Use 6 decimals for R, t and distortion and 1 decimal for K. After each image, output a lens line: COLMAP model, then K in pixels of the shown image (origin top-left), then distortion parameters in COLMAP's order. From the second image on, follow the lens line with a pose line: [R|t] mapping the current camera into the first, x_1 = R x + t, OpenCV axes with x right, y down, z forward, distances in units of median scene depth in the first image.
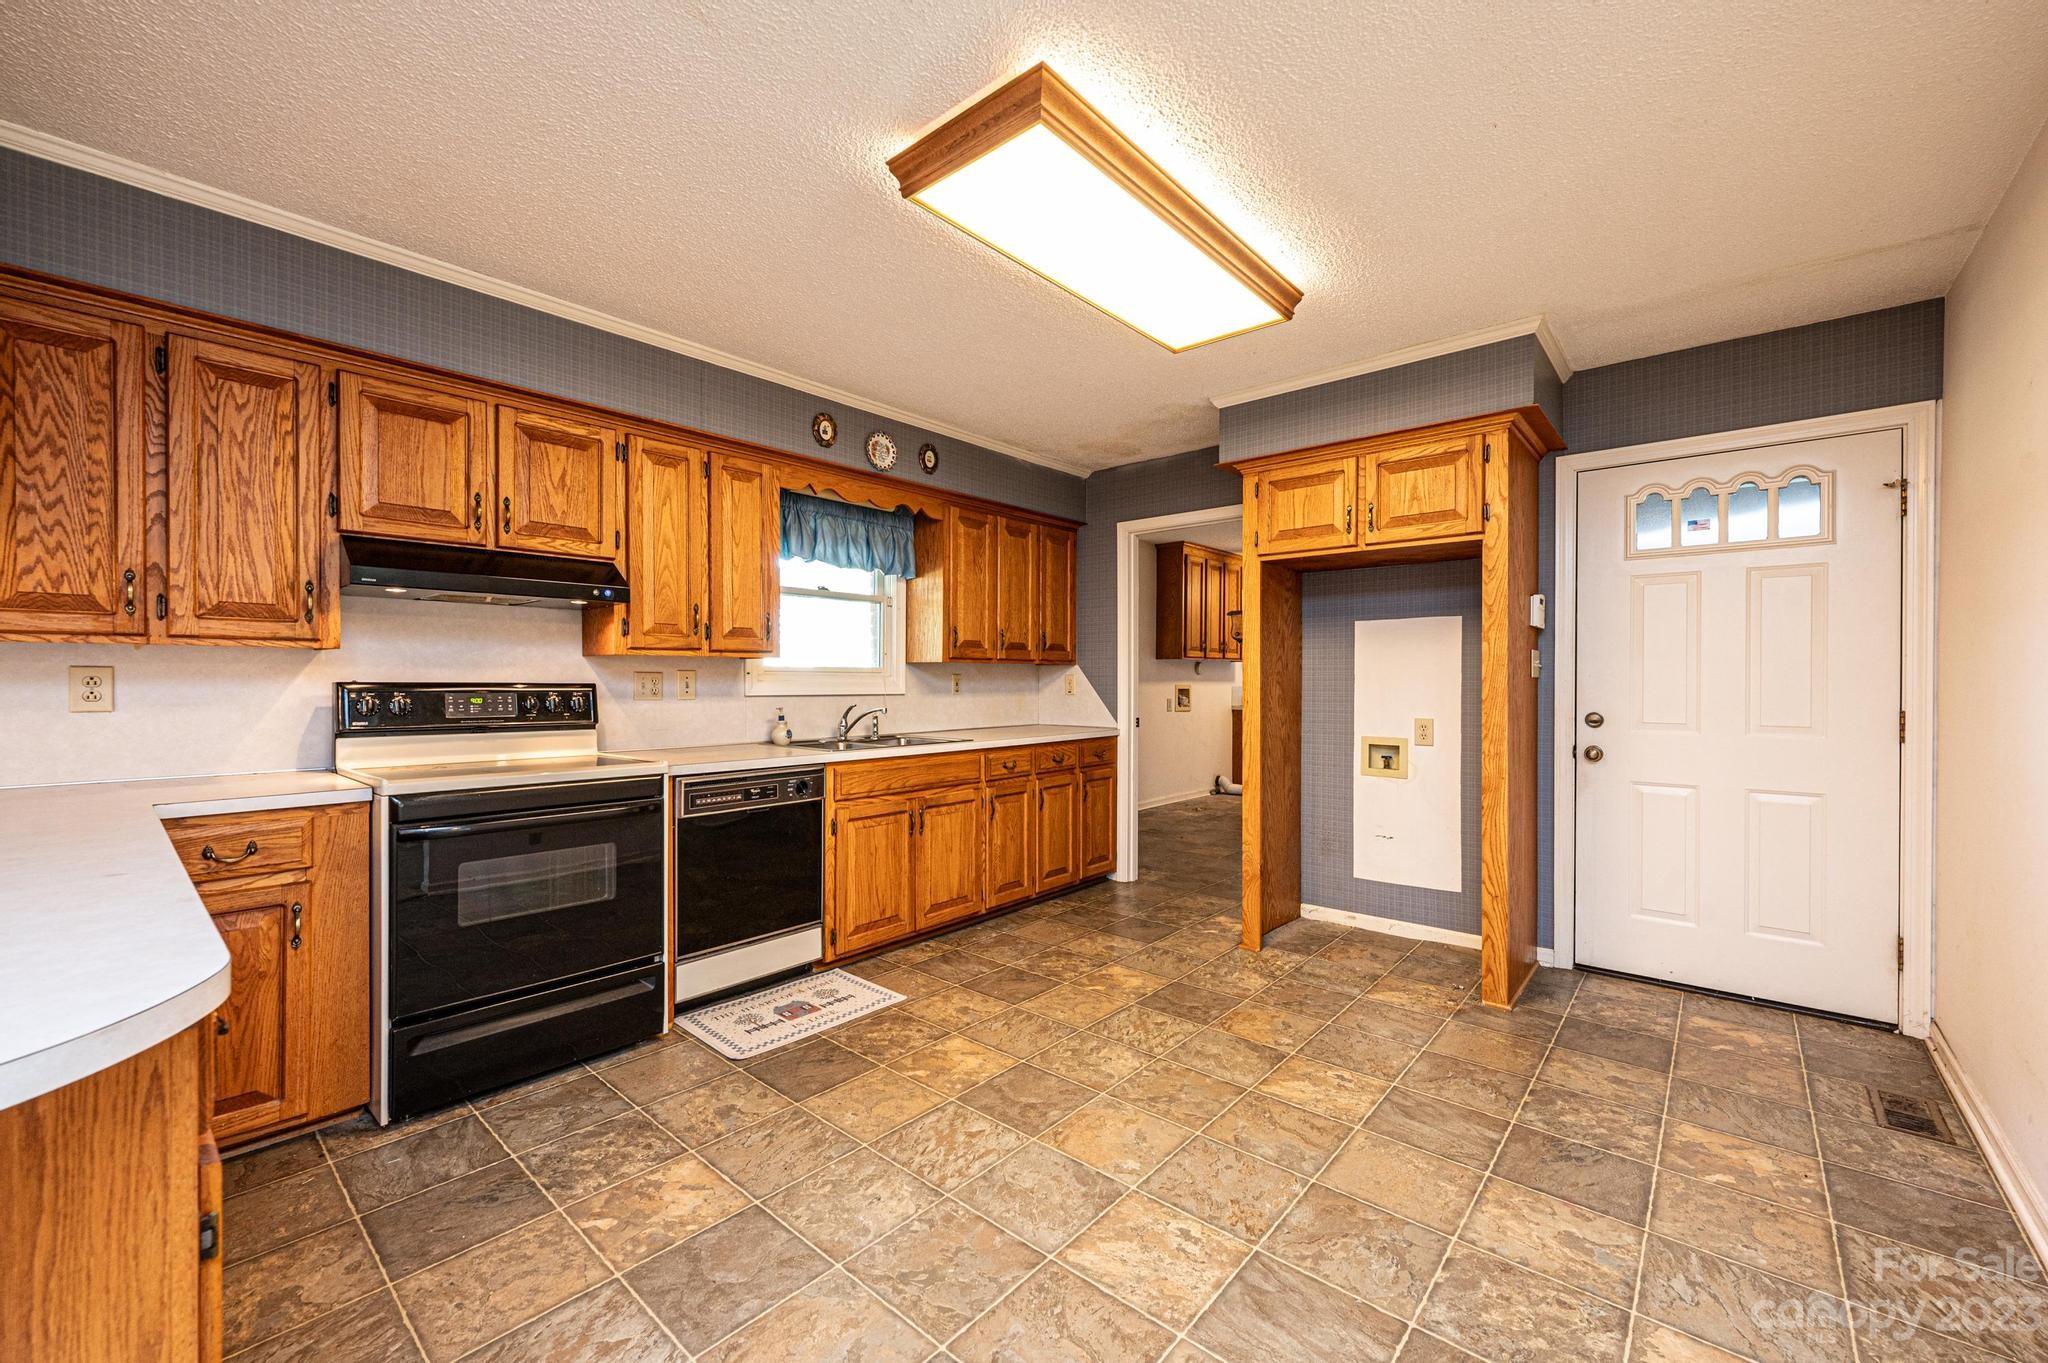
lens RADIAL K [[808.5, 0, 1024.0], [0, 808.5, 681.5], [0, 0, 1]] dist [-0.001622, -0.000020]
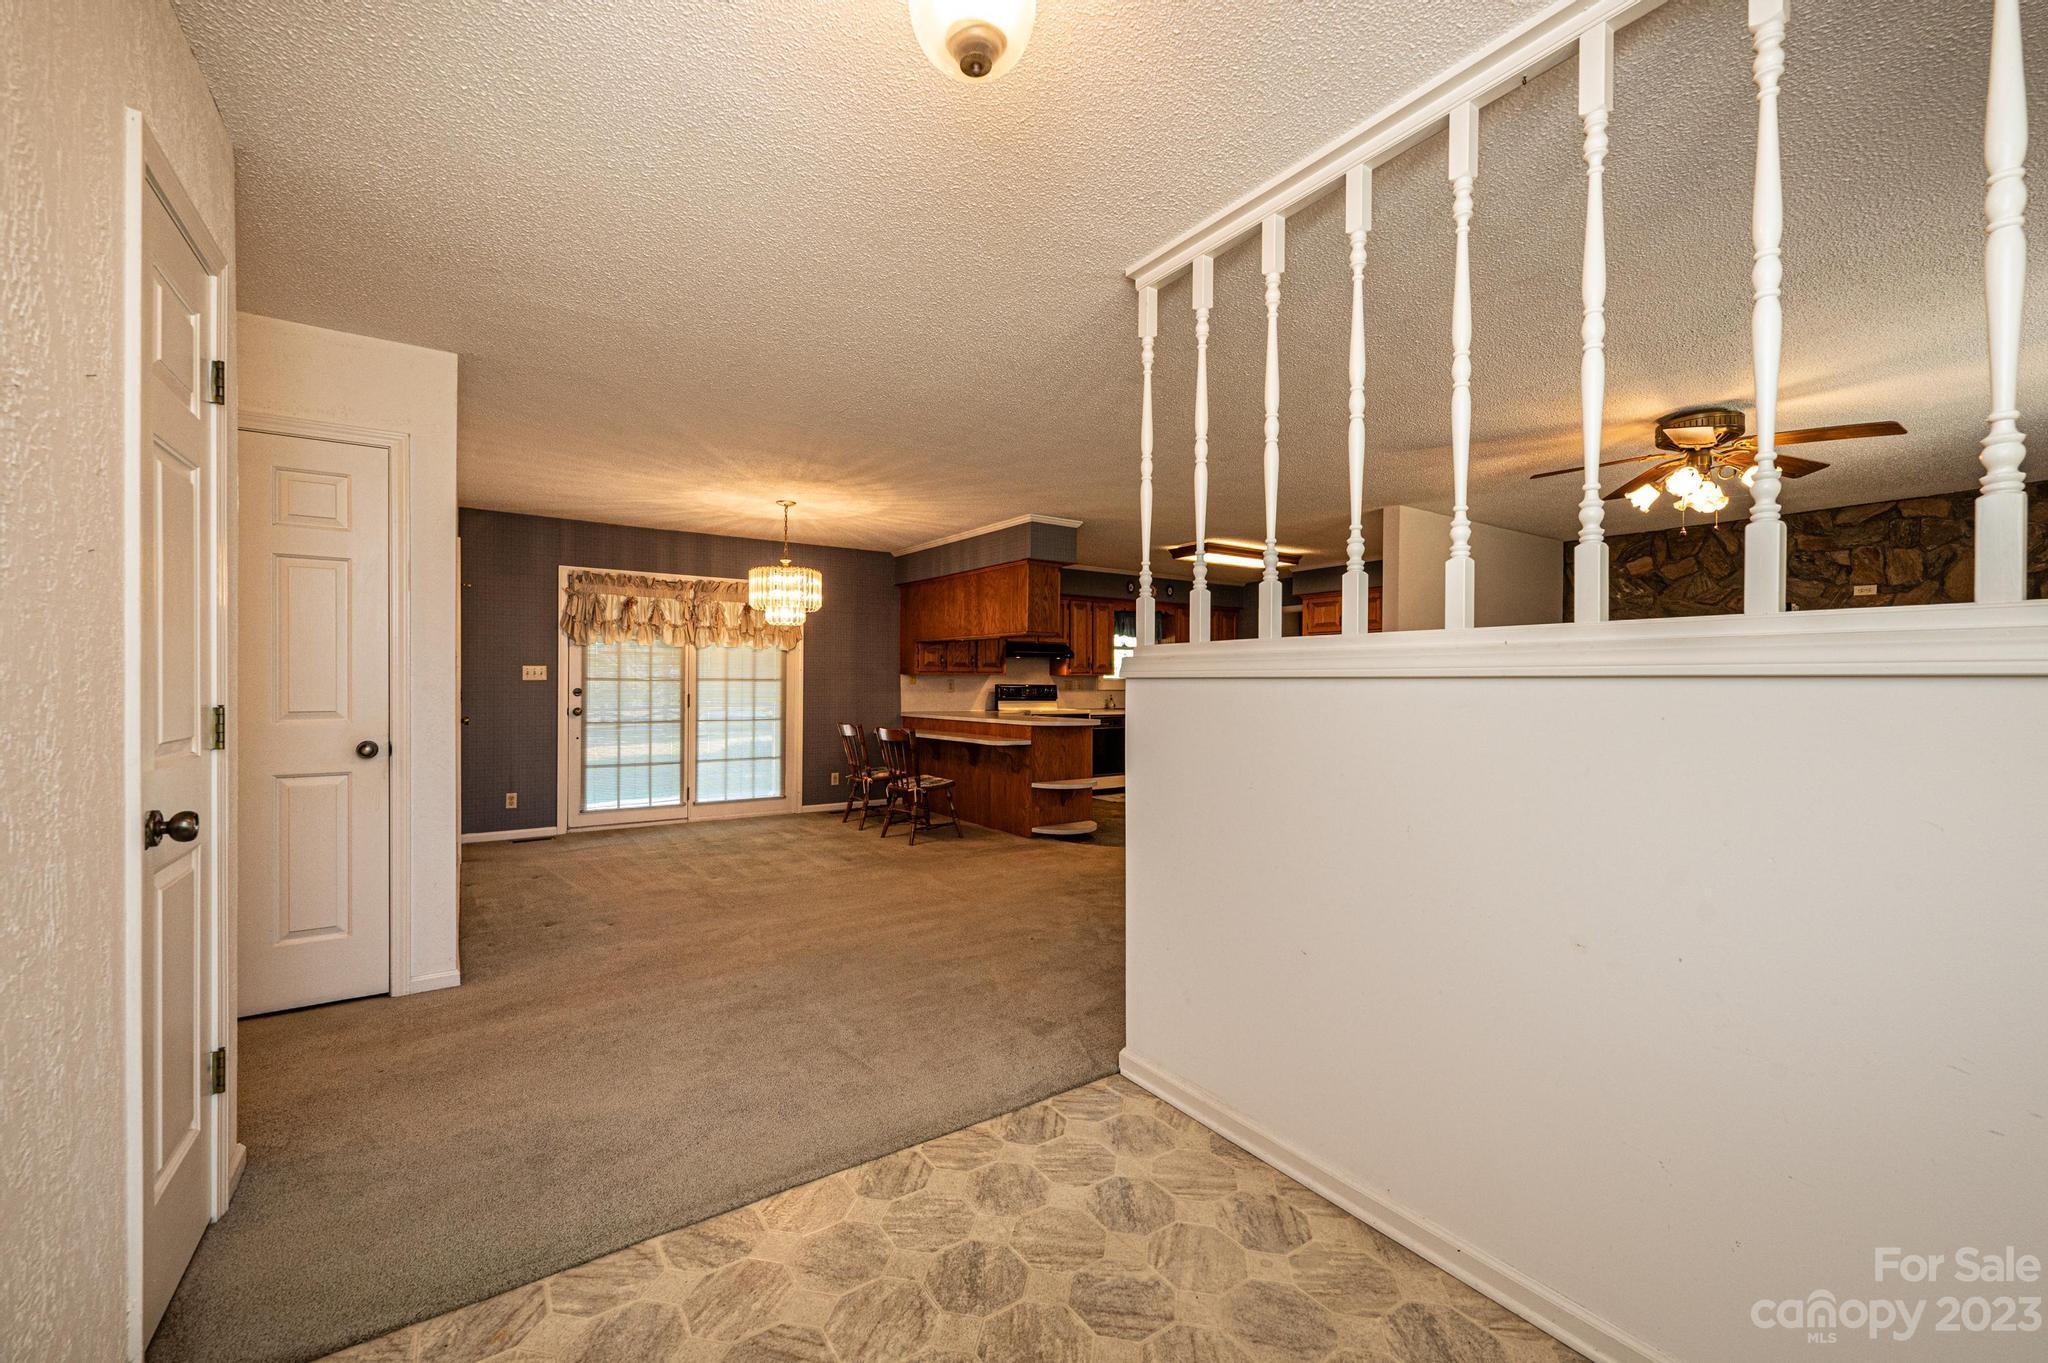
lens RADIAL K [[808.5, 0, 1024.0], [0, 808.5, 681.5], [0, 0, 1]] dist [-0.001622, -0.000020]
pose [[0.968590, 0.000896, -0.248663, 0.076889], [-0.001415, 0.999997, -0.001907, -0.003273], [0.248660, 0.002199, 0.968588, -1.826135]]
